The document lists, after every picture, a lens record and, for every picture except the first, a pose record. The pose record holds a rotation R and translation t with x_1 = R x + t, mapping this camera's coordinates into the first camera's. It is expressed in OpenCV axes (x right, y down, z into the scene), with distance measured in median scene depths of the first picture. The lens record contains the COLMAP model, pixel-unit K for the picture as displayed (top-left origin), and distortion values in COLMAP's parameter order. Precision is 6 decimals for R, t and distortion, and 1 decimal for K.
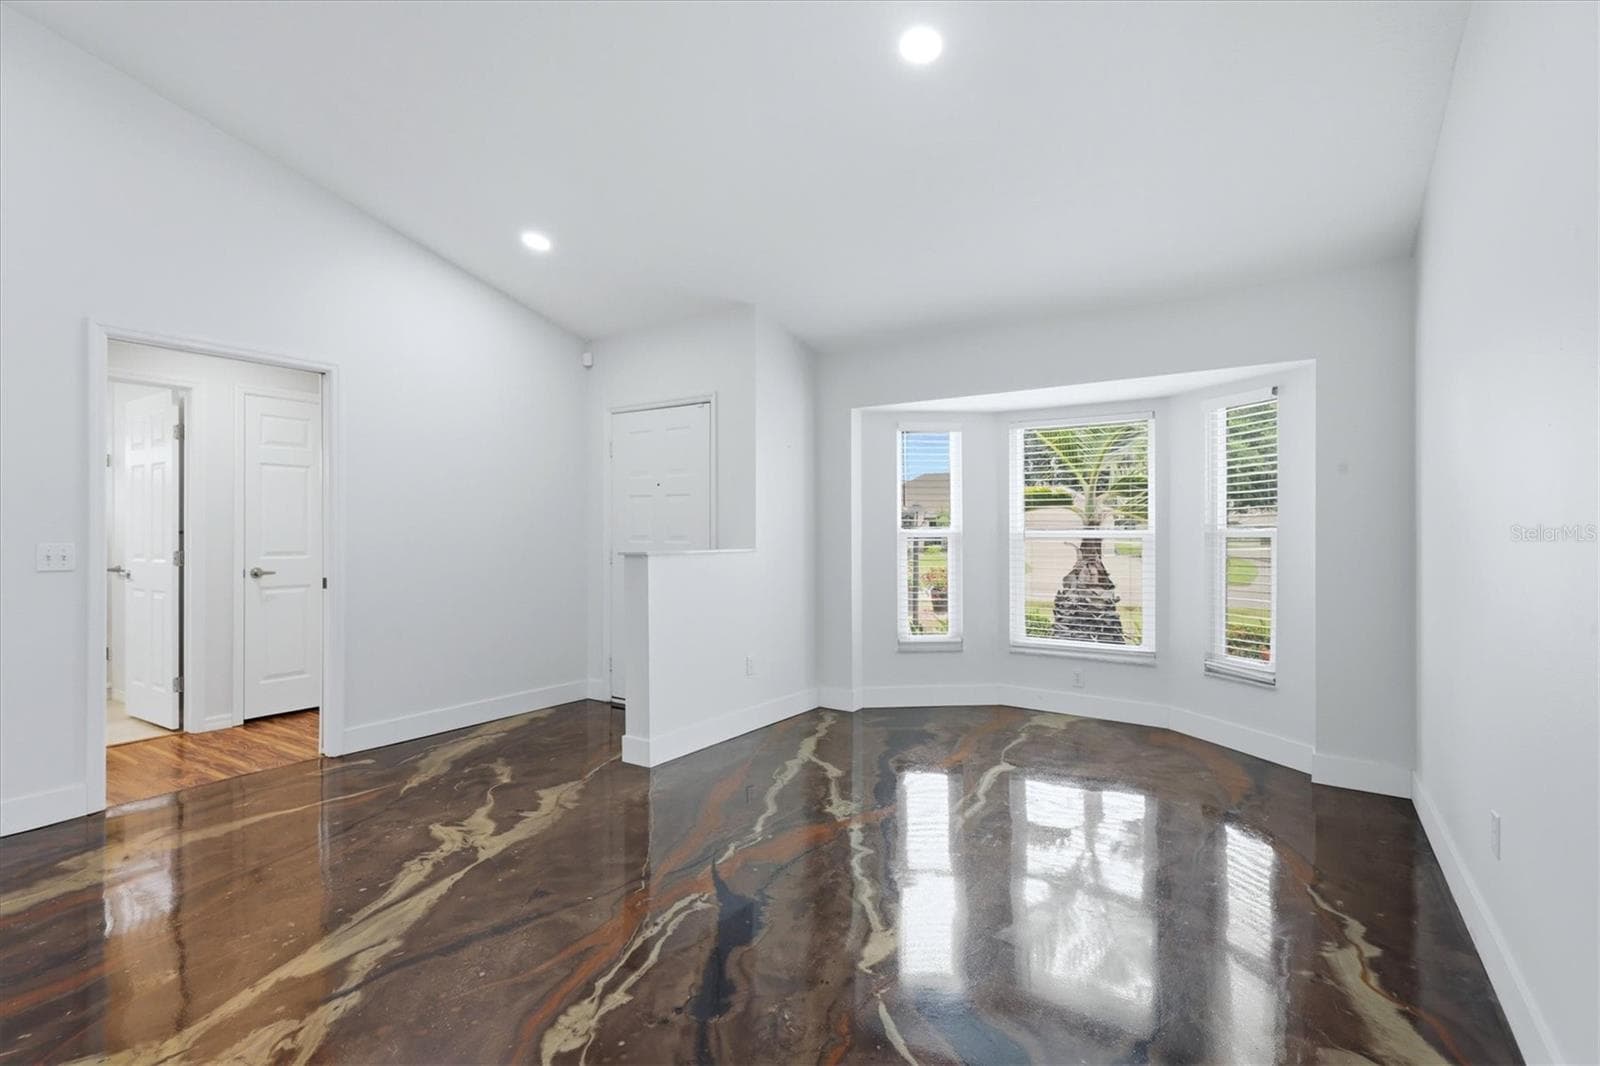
lens RADIAL K [[747.2, 0, 800.0], [0, 747.2, 533.0], [0, 0, 1]] dist [-0.002730, -0.000201]
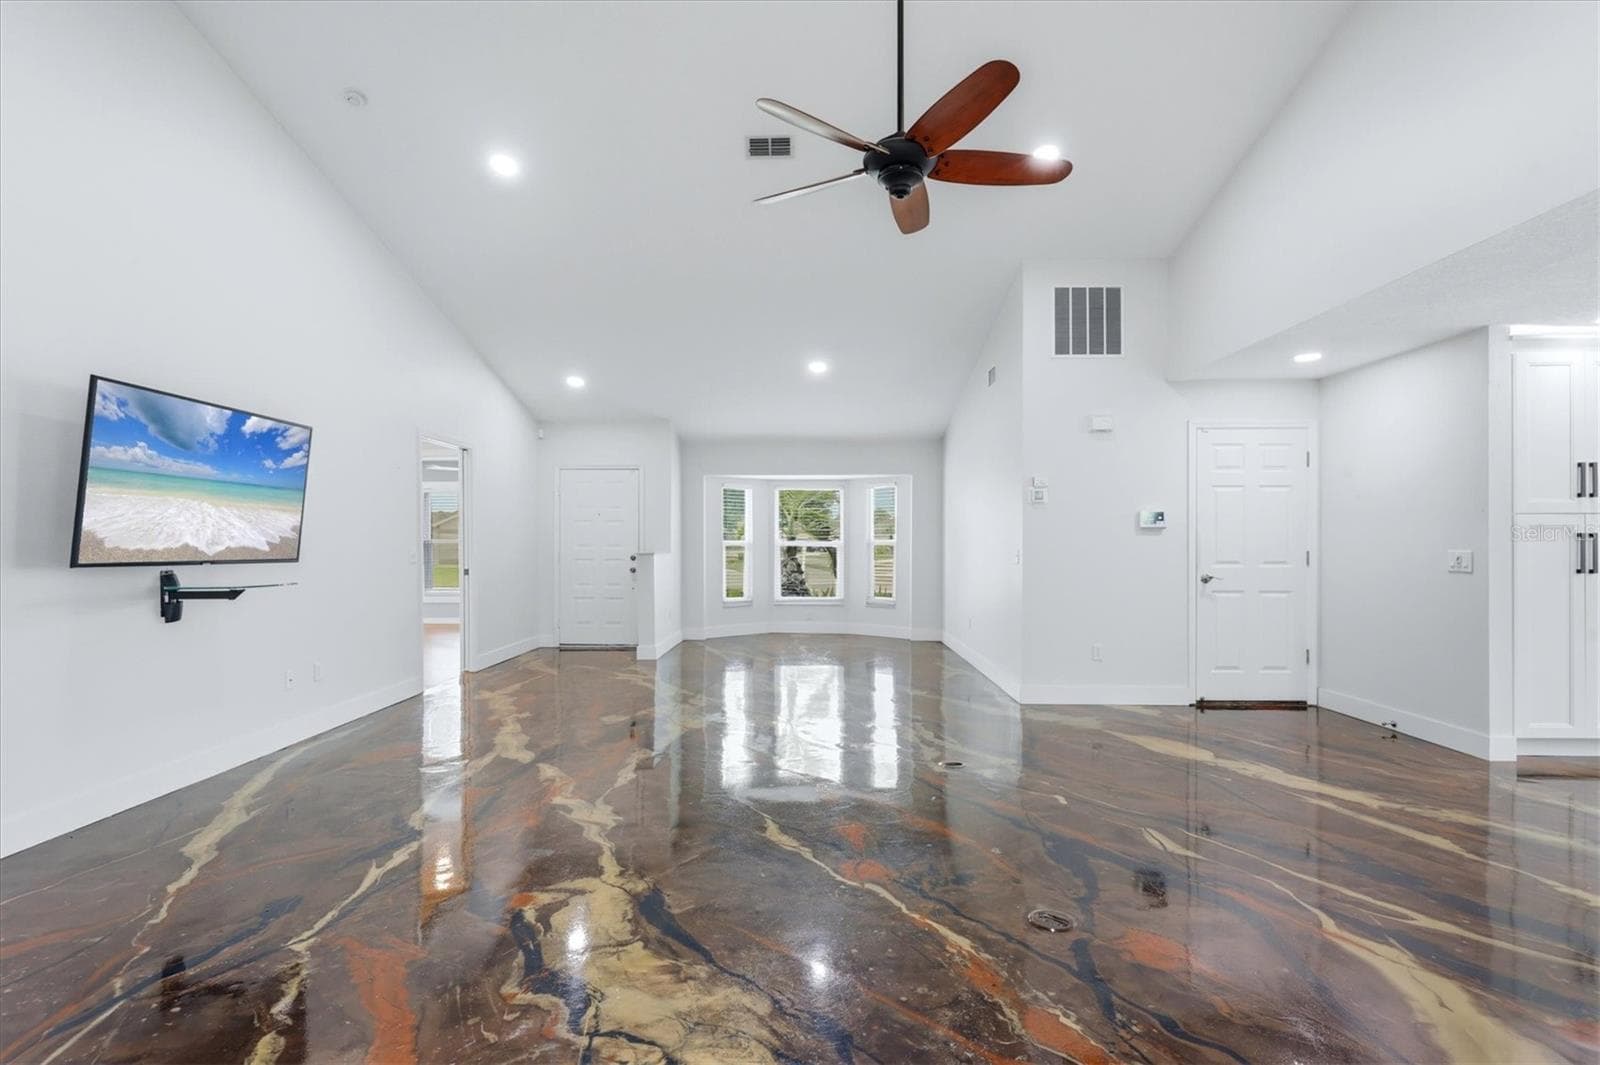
lens RADIAL K [[651.4, 0, 800.6], [0, 651.4, 536.9], [0, 0, 1]] dist [-0.000076, 0.000155]
pose [[0.856014, 0.007112, 0.516903, -0.545537], [-0.001920, 0.999942, -0.010580, 0.000975], [-0.516948, 0.008064, 0.855979, -0.489949]]
